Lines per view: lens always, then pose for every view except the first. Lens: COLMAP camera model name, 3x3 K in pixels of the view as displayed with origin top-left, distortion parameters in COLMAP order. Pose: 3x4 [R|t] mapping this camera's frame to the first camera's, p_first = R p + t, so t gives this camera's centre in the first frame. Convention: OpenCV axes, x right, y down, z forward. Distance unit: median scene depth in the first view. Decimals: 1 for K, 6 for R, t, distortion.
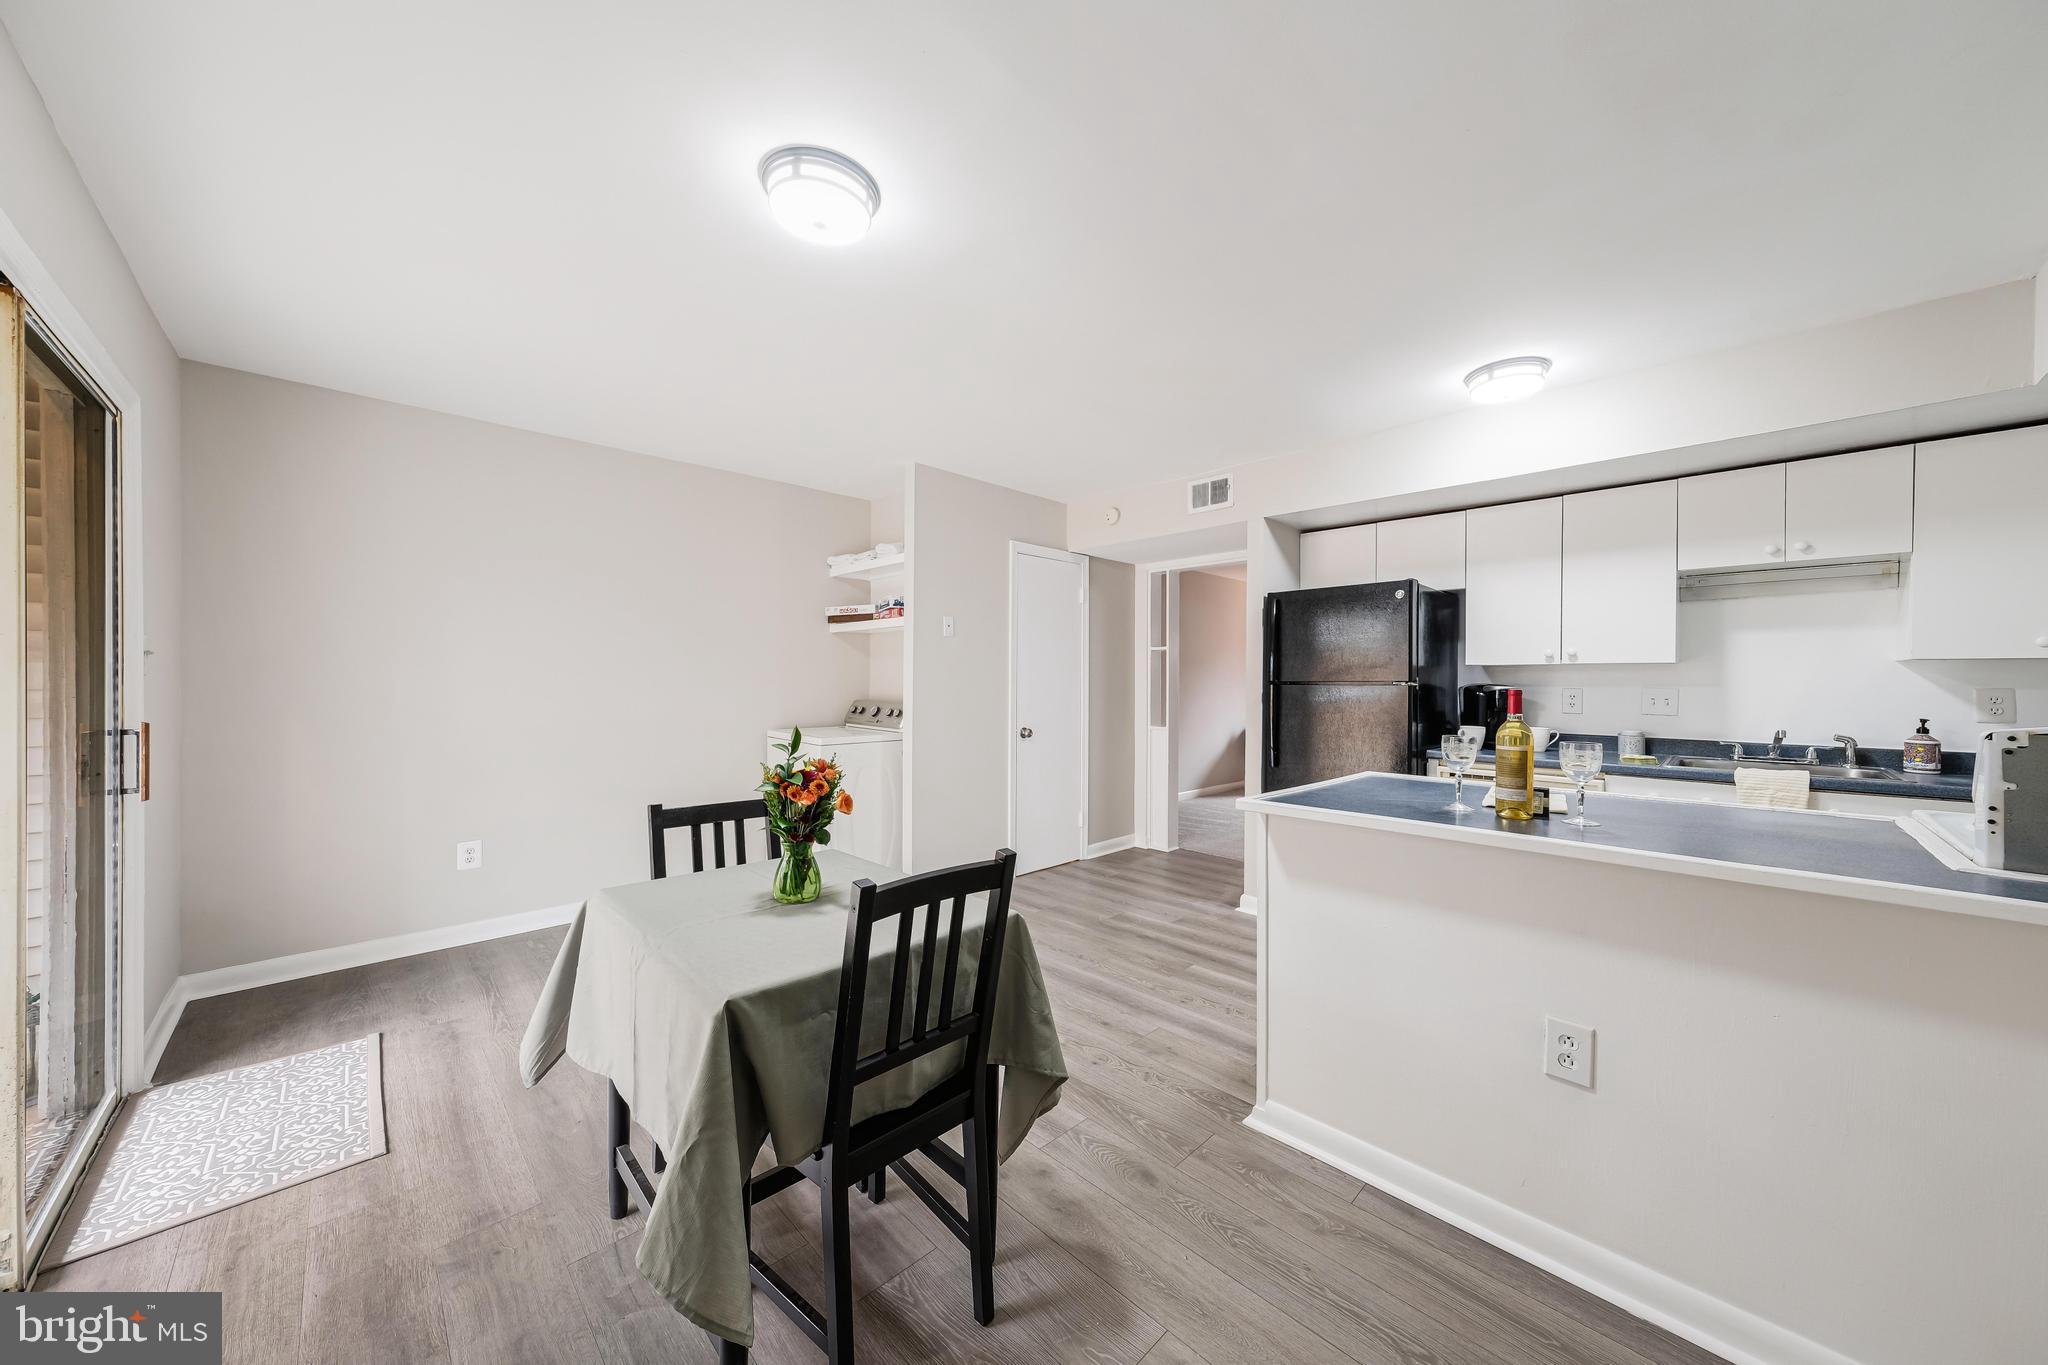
lens RADIAL K [[710.4, 0, 1024.0], [0, 710.4, 682.5], [0, 0, 1]] dist [-0.013083, 0.000008]
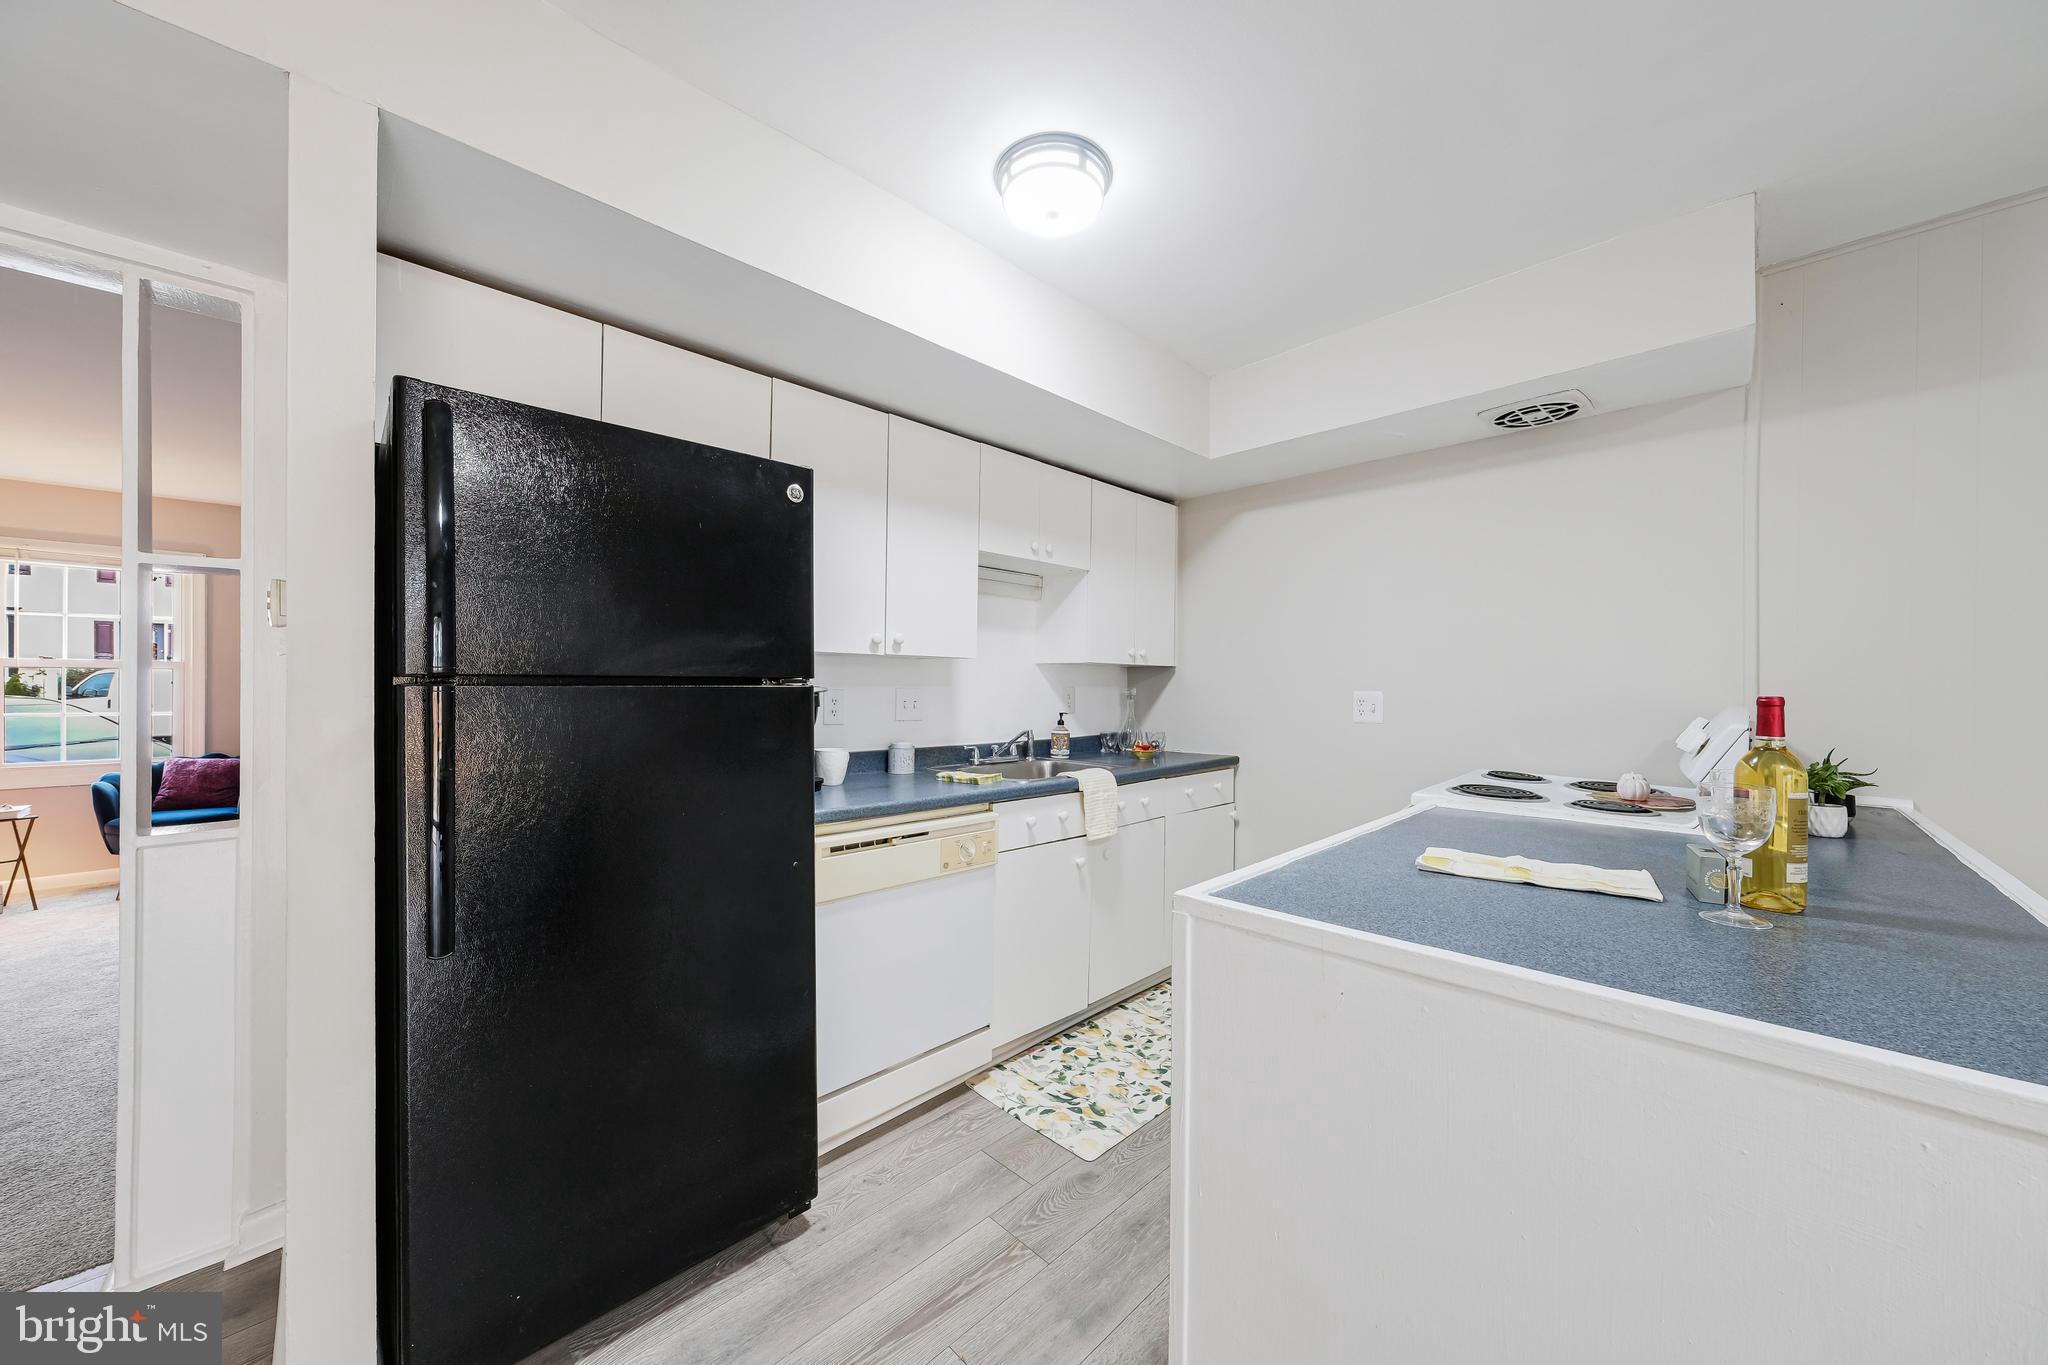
lens RADIAL K [[729.6, 0, 1030.3], [0, 729.6, 705.6], [0, 0, 1]] dist [-0.000175, 0.000164]
pose [[-0.031693, -0.030948, 0.999018, 0.032440], [-0.005490, 0.999511, 0.030789, 0.001431], [-0.999483, -0.004509, -0.031848, 0.913670]]
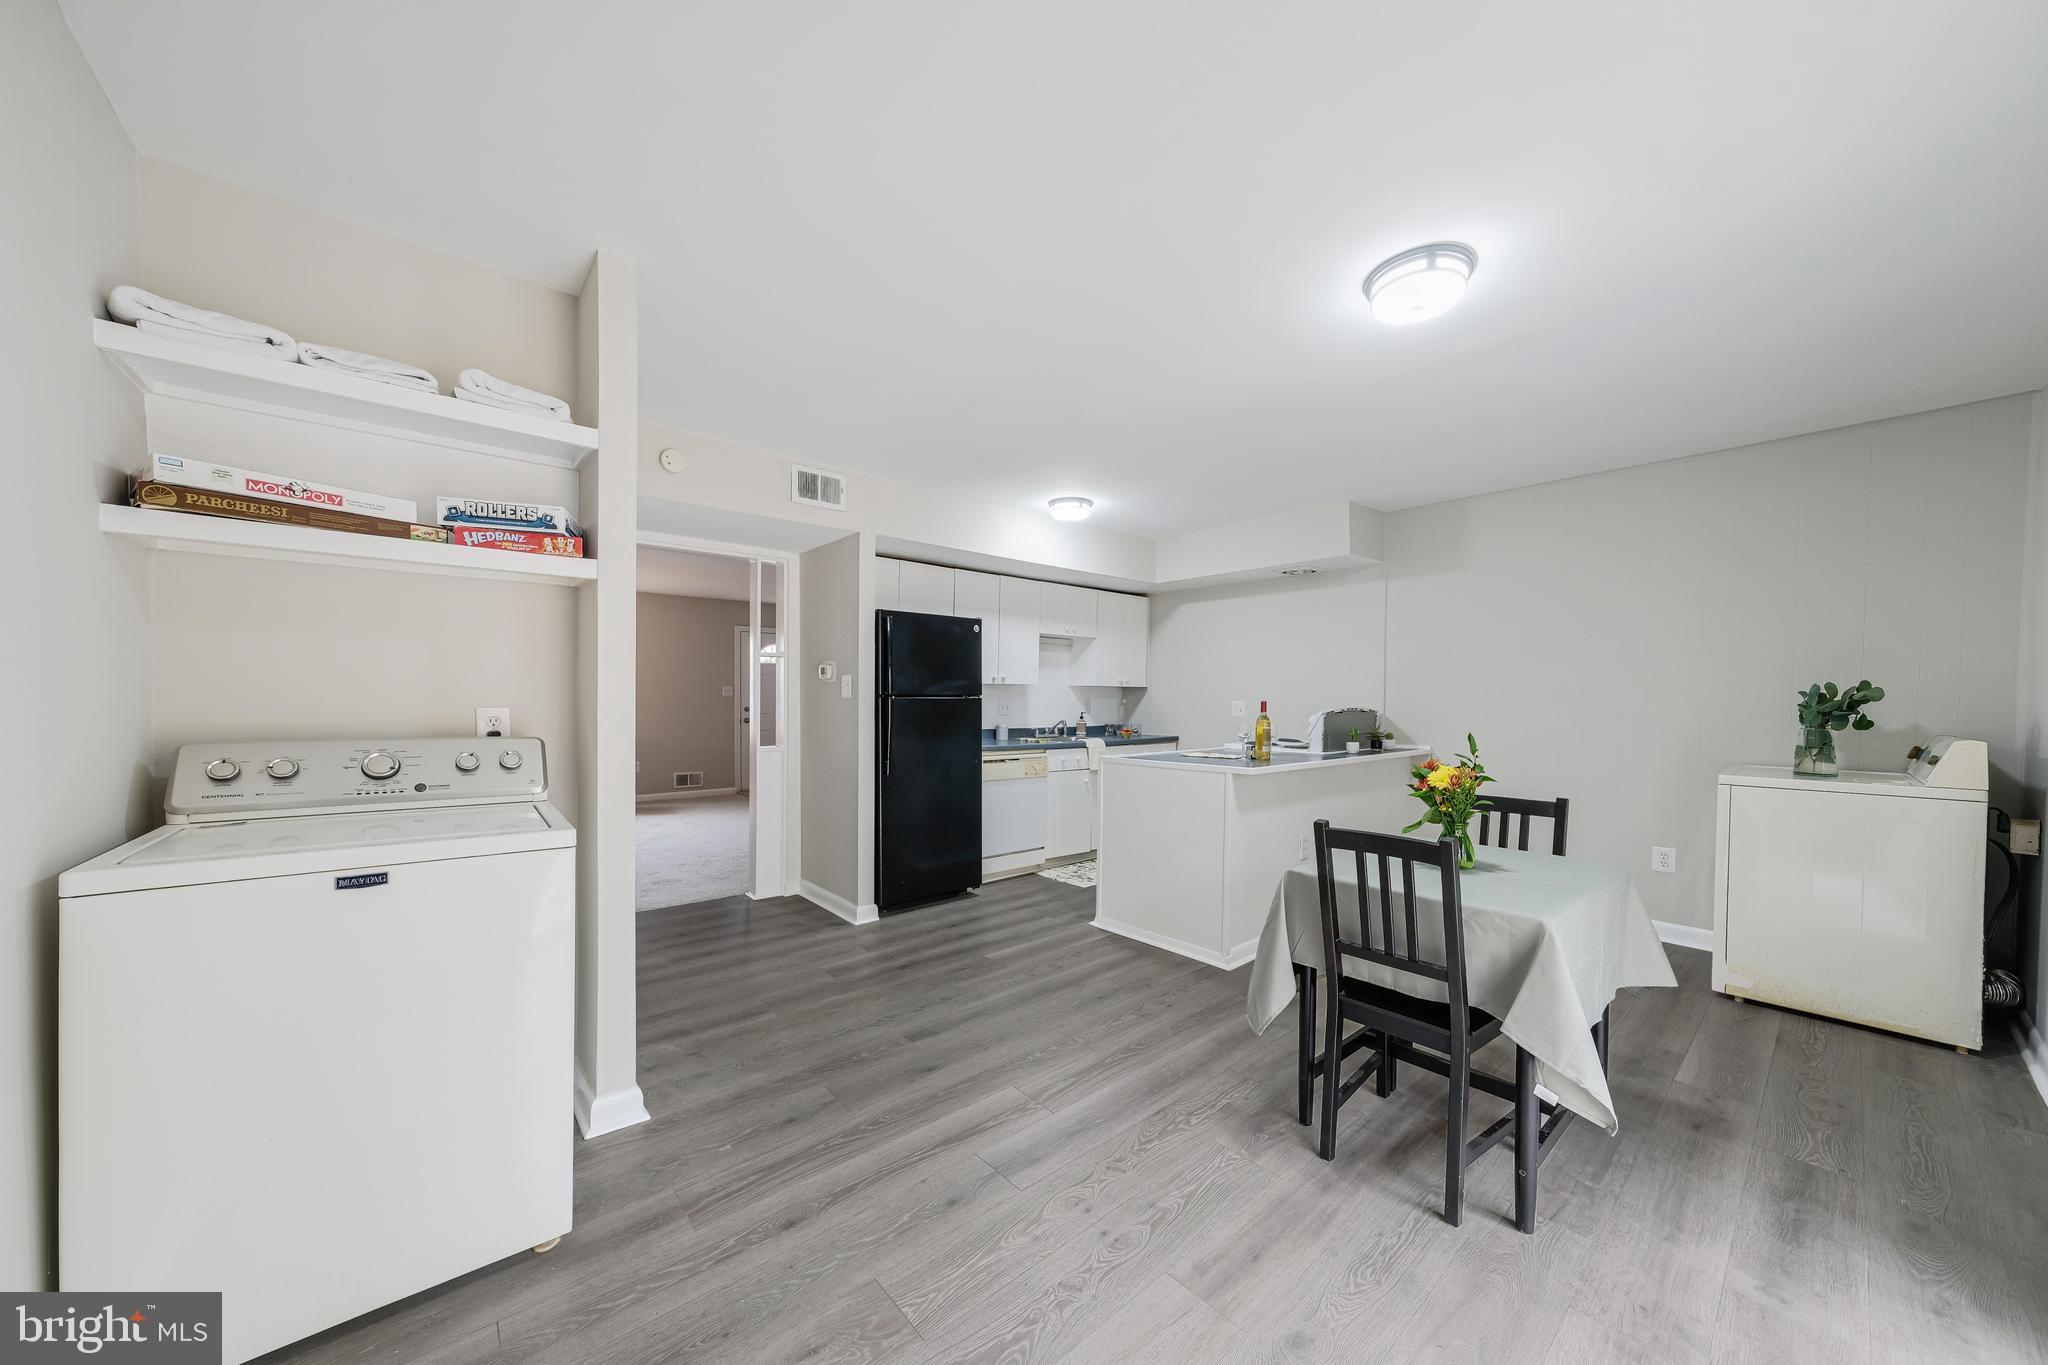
lens RADIAL K [[729.6, 0, 1030.3], [0, 729.6, 705.6], [0, 0, 1]] dist [-0.000175, 0.000164]
pose [[0.037572, -0.013929, 0.999197, -0.882194], [-0.007138, 0.999874, 0.014207, -0.001375], [-0.999268, -0.007666, 0.037468, 0.902110]]
